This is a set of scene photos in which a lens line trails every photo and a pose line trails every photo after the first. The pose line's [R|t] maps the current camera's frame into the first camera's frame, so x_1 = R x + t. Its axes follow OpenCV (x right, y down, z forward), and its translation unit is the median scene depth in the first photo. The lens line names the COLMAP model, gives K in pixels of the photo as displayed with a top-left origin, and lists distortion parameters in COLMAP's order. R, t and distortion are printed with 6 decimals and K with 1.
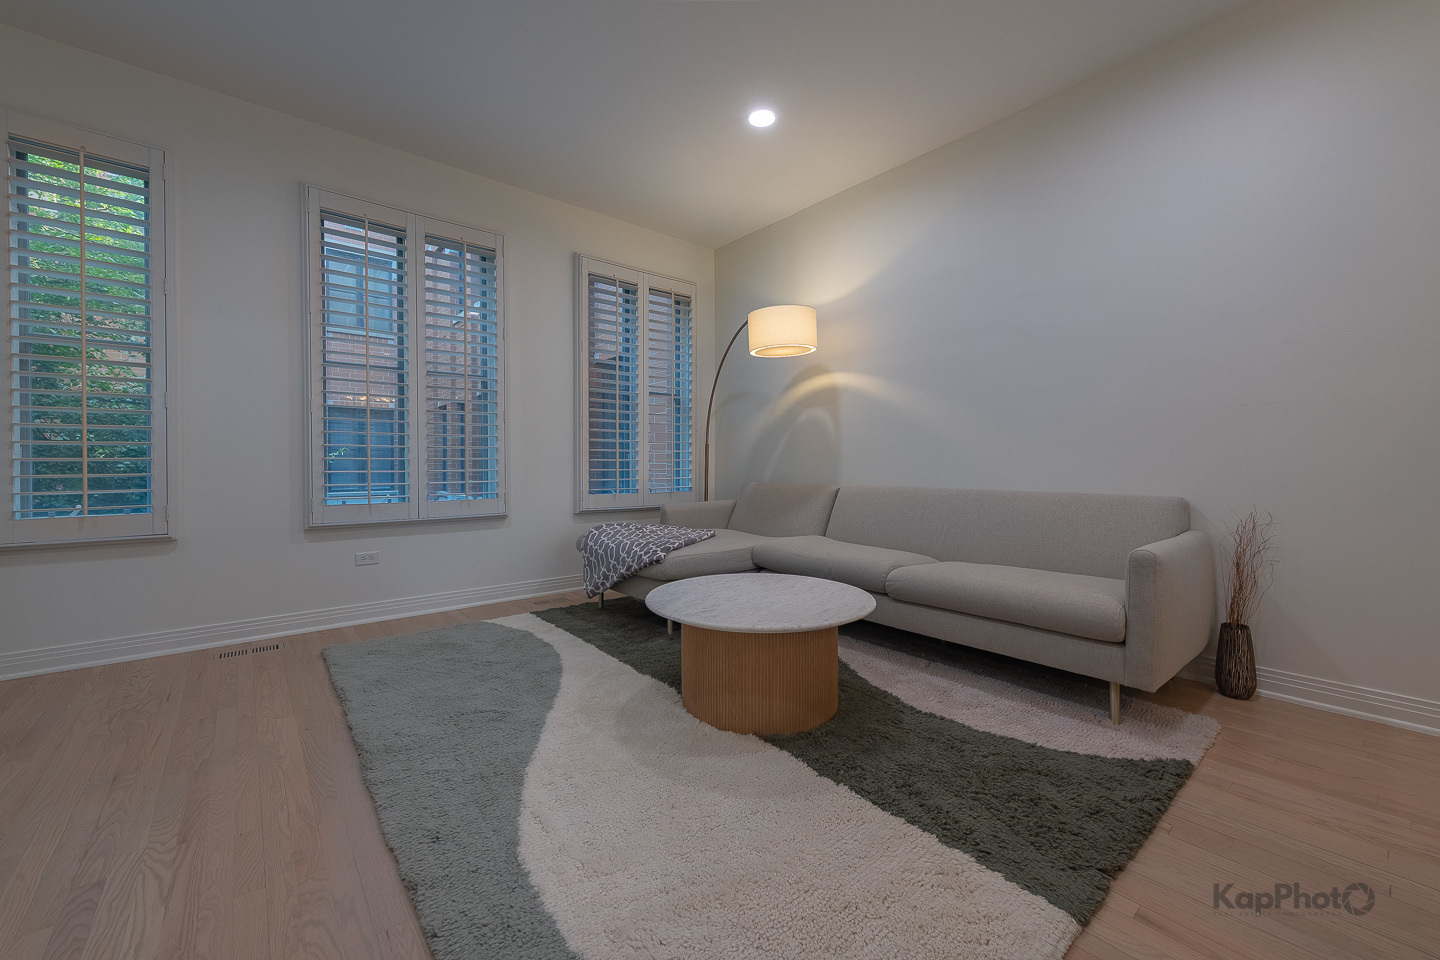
lens RADIAL K [[590.2, 0, 718.0], [0, 590.2, 468.4], [0, 0, 1]] dist [0.001935, -0.000203]
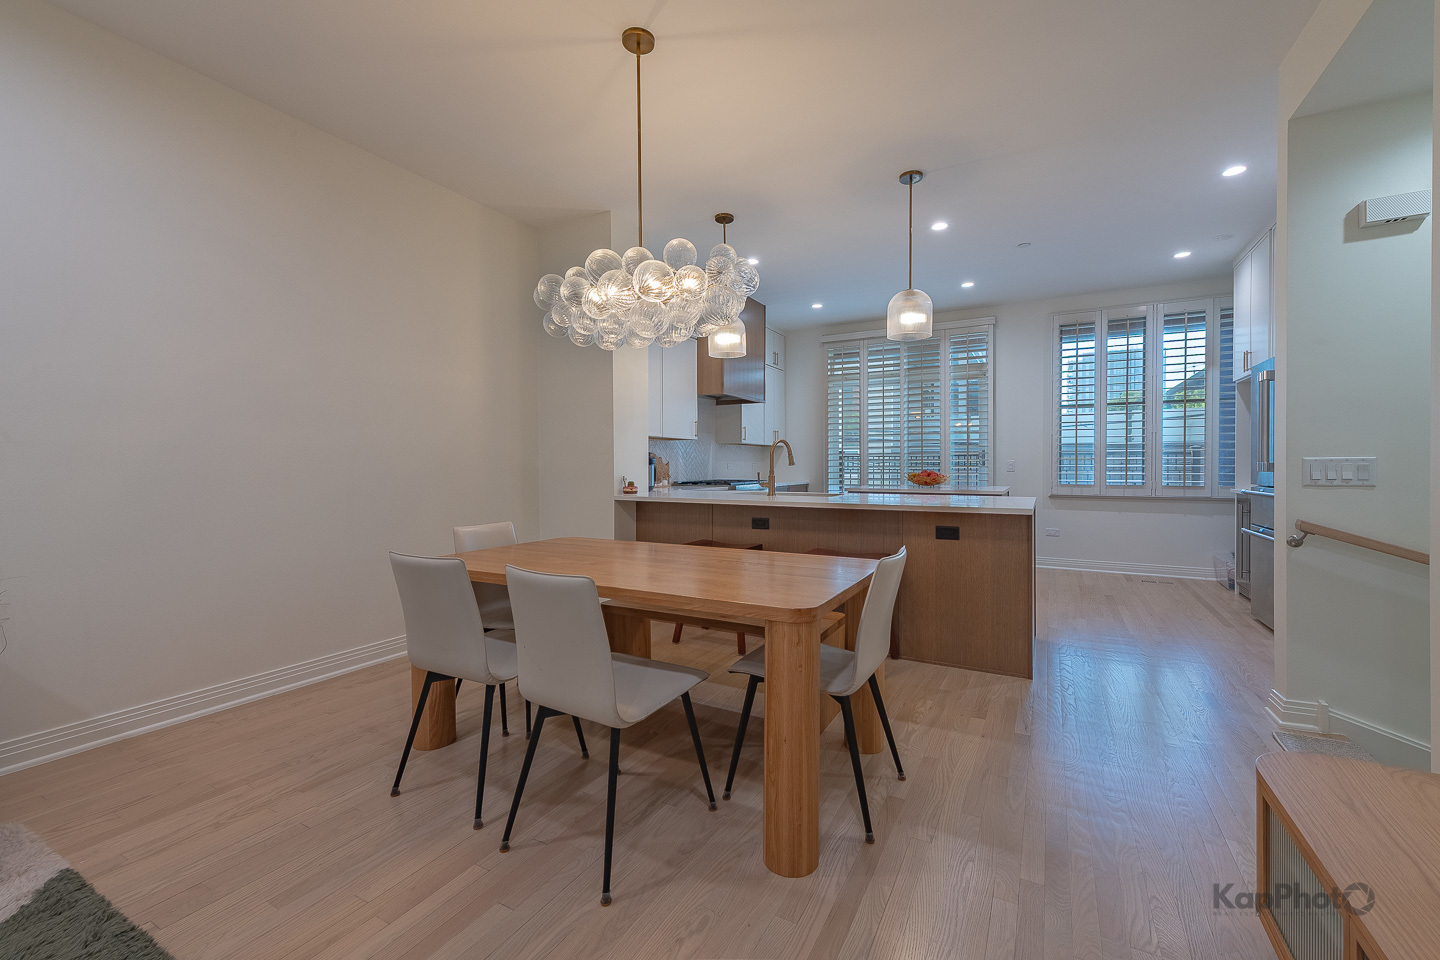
lens RADIAL K [[590.2, 0, 718.0], [0, 590.2, 468.4], [0, 0, 1]] dist [0.001935, -0.000203]
pose [[-0.368102, -0.008633, 0.929745, -0.324308], [0.013938, 0.999793, 0.014802, -0.077822], [-0.929681, 0.018407, -0.367906, 0.420039]]
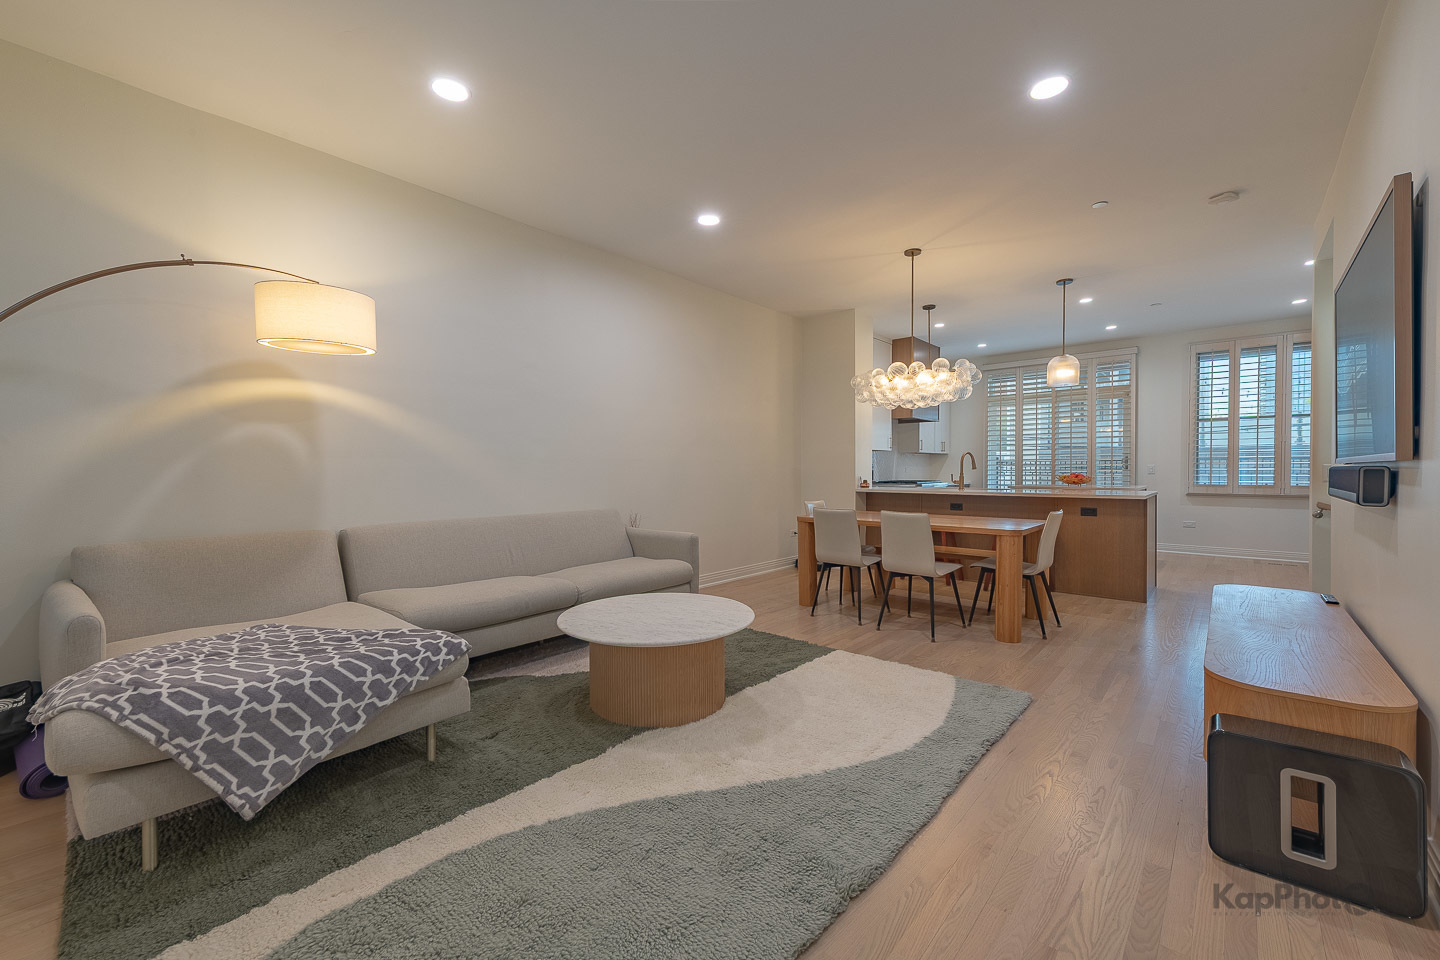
lens RADIAL K [[583.7, 0, 720.0], [0, 583.7, 480.0], [0, 0, 1]] dist [-0.000160, -0.000148]
pose [[-0.168889, -0.021079, 0.985410, -1.331389], [0.017055, 0.999559, 0.024304, -0.095782], [-0.985488, 0.020911, -0.168455, 1.292136]]
